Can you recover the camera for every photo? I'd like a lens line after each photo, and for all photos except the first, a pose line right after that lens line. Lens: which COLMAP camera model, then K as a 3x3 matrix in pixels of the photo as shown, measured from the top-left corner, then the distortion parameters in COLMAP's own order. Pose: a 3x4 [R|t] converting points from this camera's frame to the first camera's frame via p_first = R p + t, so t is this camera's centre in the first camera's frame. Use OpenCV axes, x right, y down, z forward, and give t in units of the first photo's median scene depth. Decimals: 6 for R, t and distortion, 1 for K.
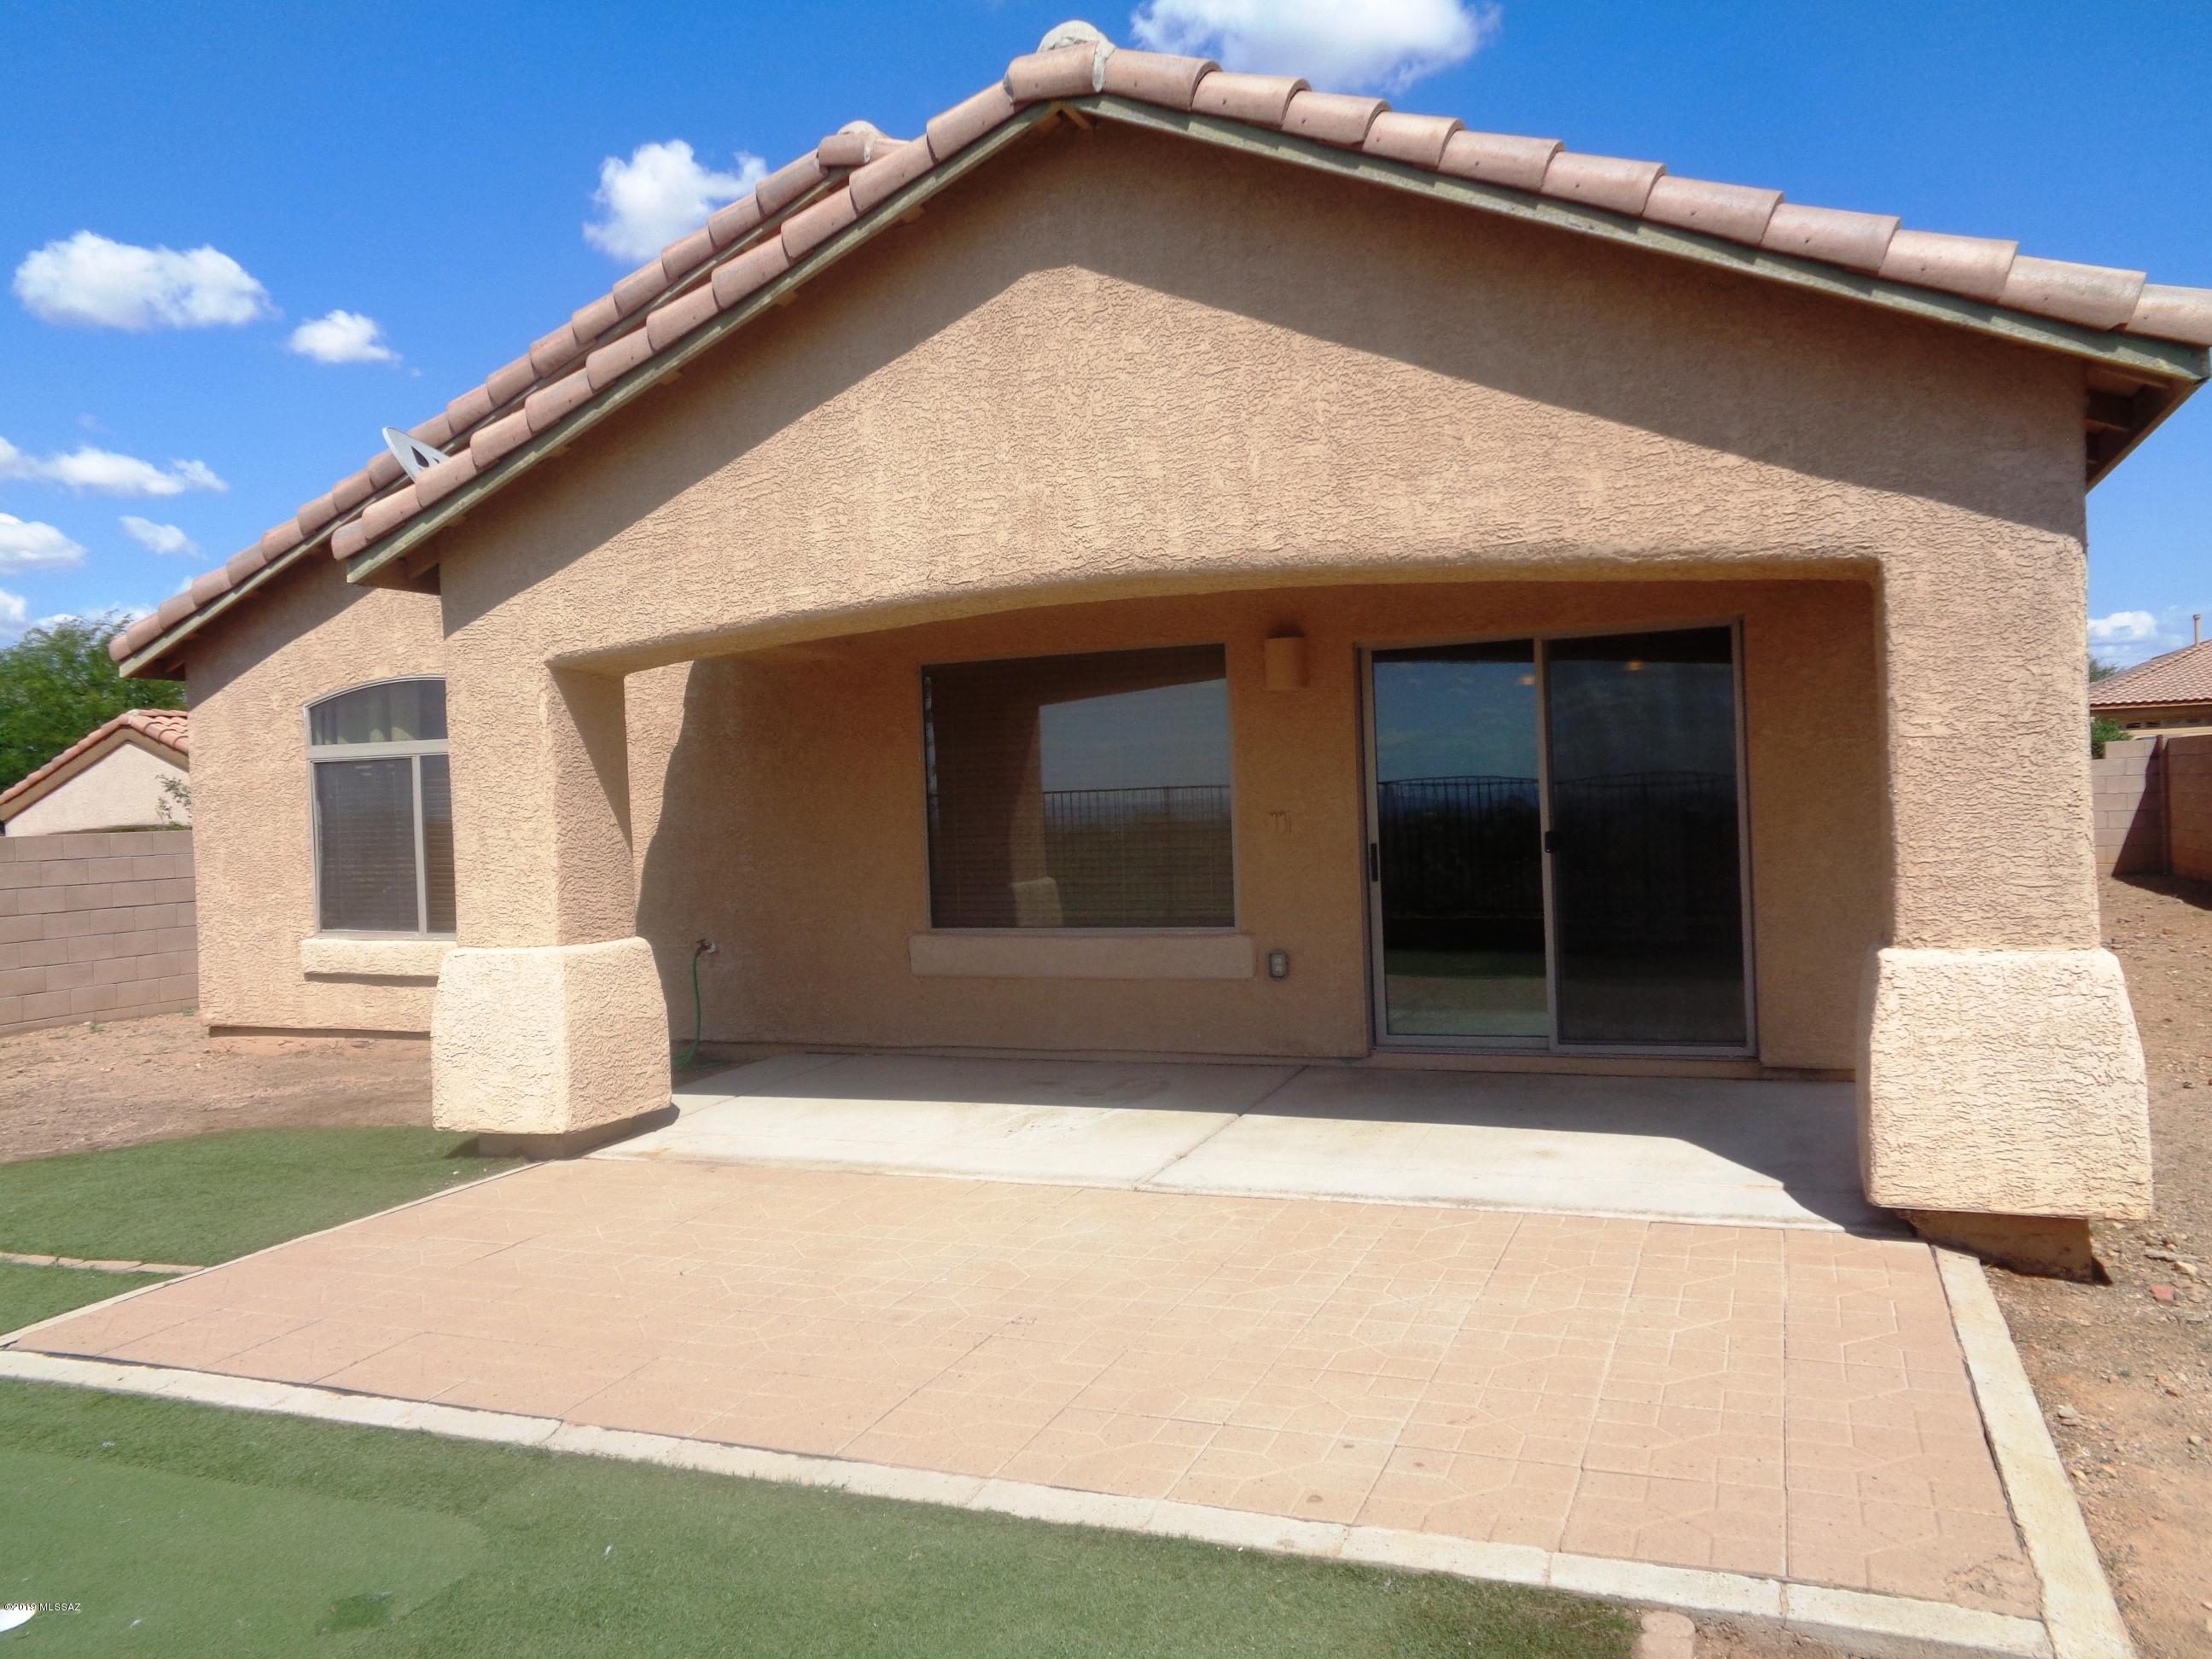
lens RADIAL K [[1666.4, 0, 1111.2], [0, 1666.4, 830.9], [0, 0, 1]] dist [0.007812, 0.002986]
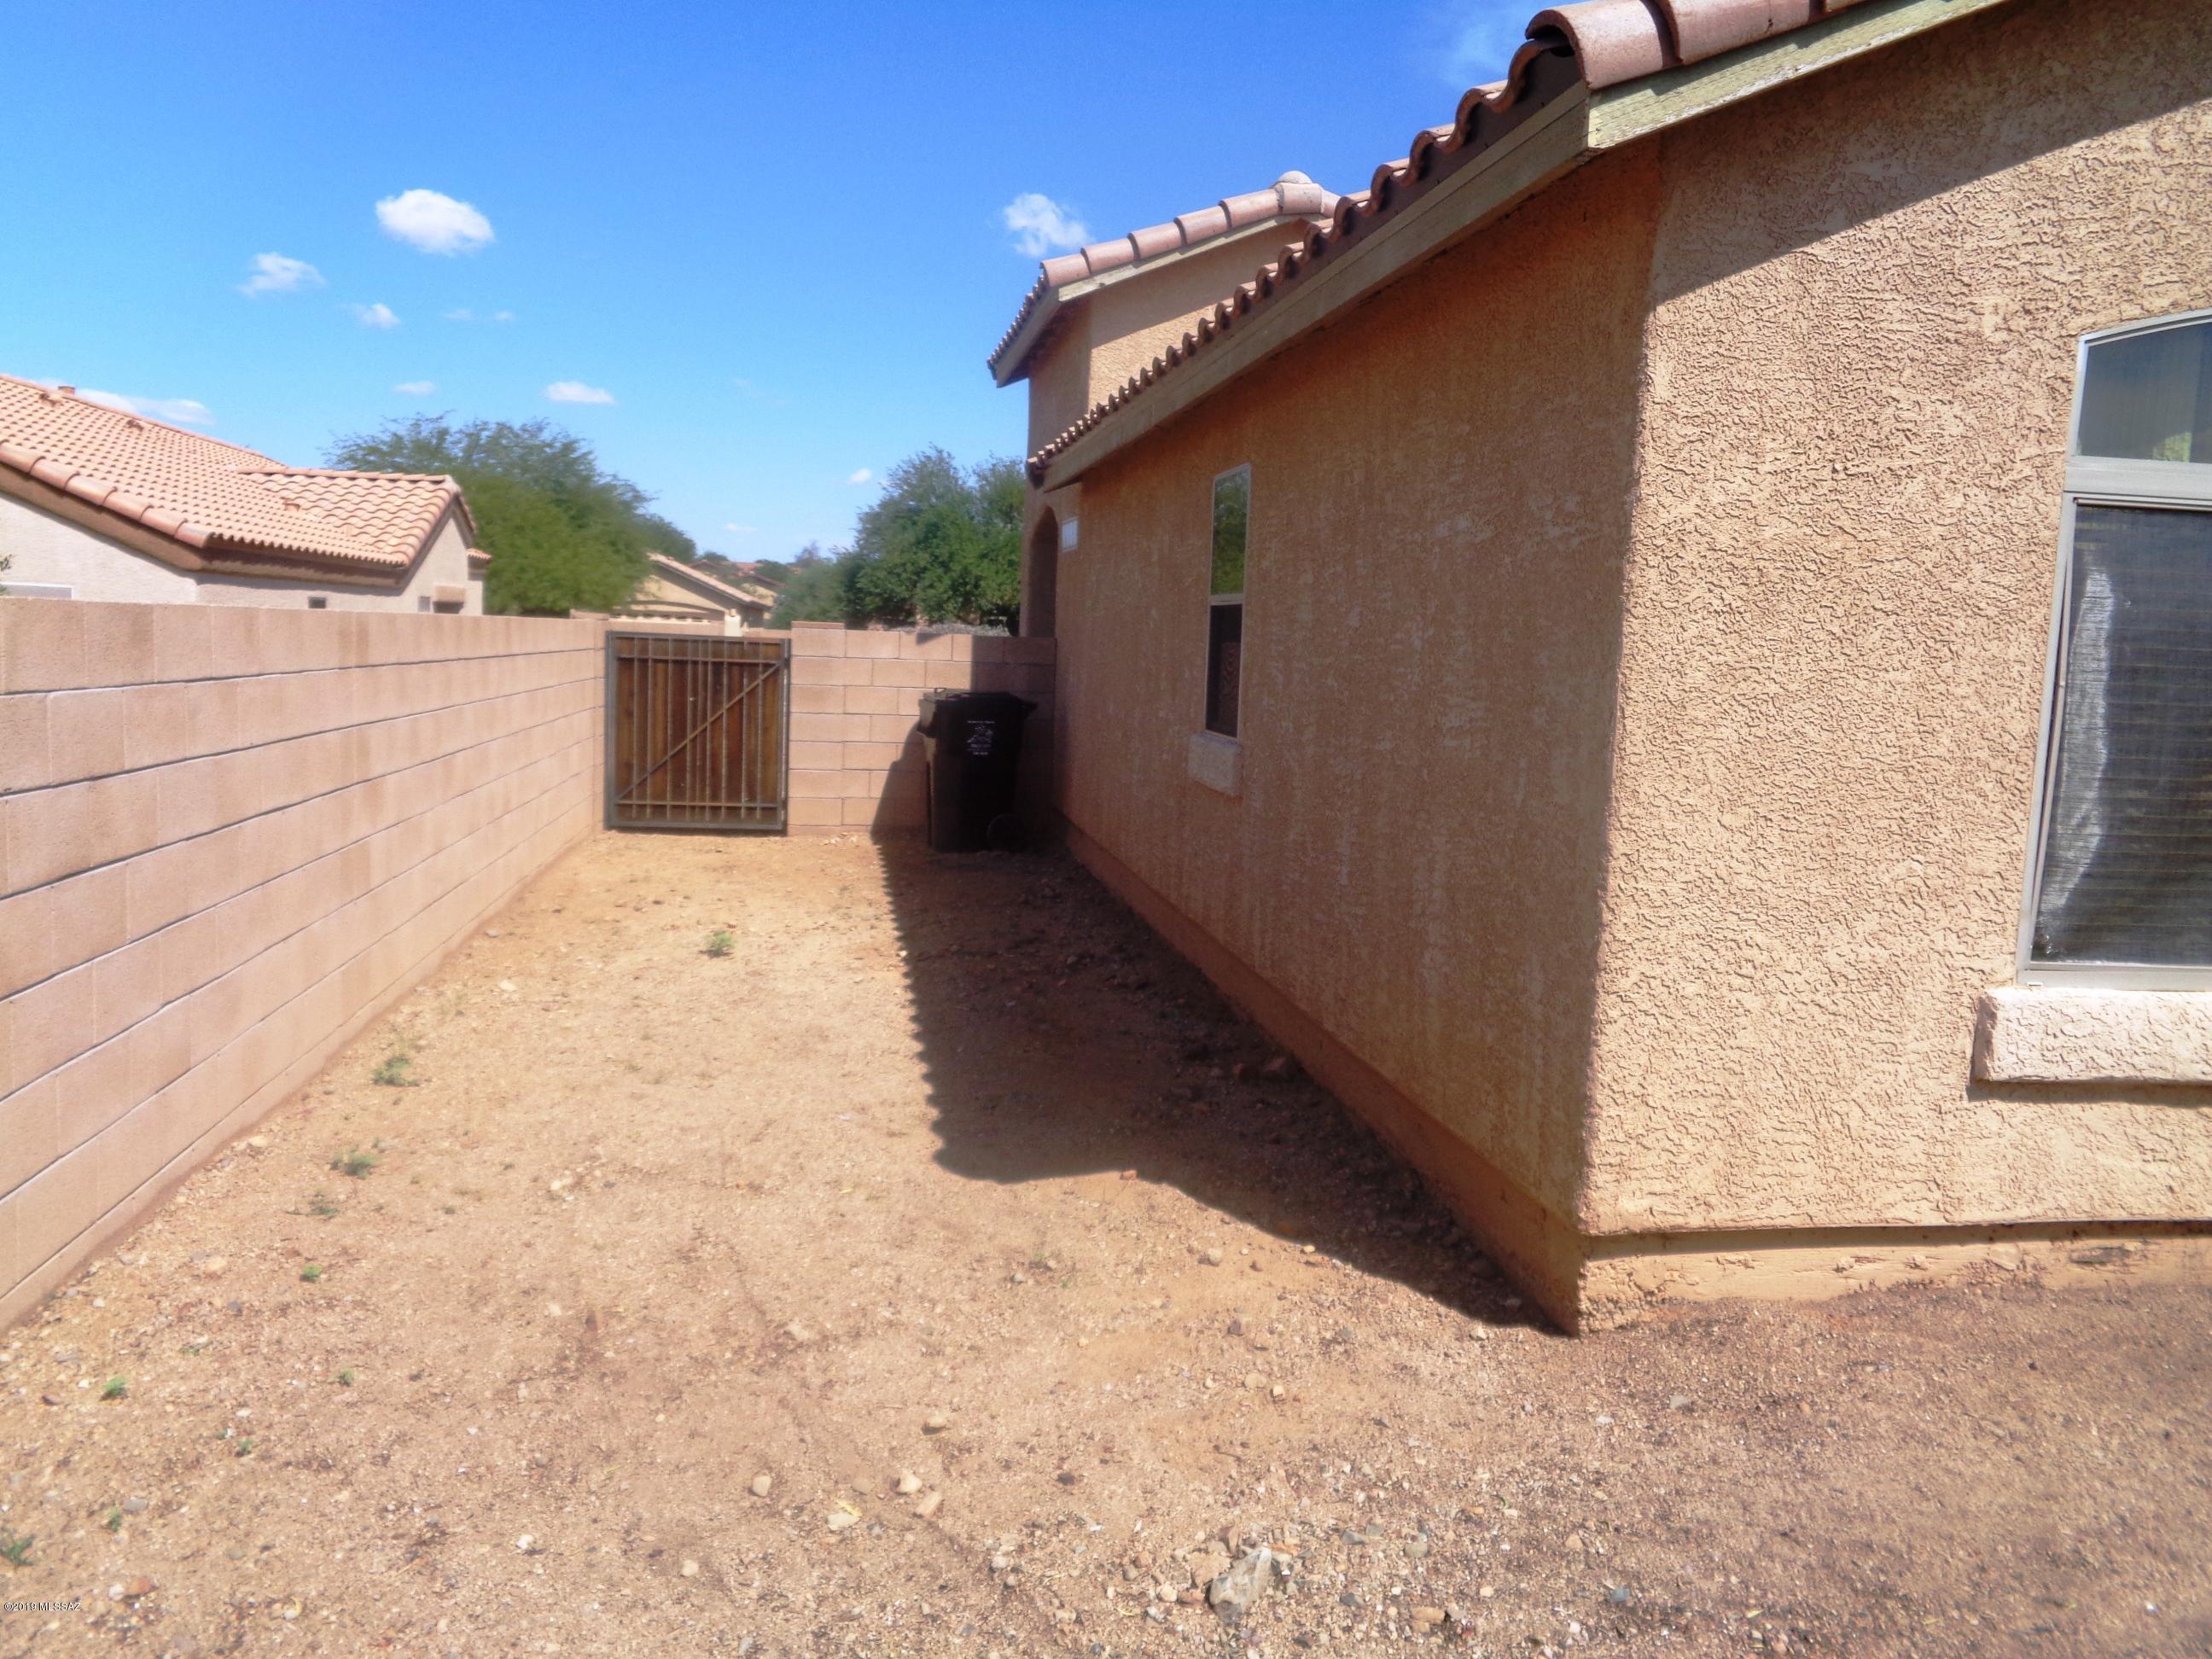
lens RADIAL K [[1666.9, 0, 1106.0], [0, 1666.9, 829.5], [0, 0, 1]] dist [0.030942, -0.004130]
pose [[0.847854, 0.009245, 0.530149, -1.514838], [-0.057949, 0.995474, 0.075318, 0.024342], [-0.527053, -0.094581, 0.844553, 1.426250]]
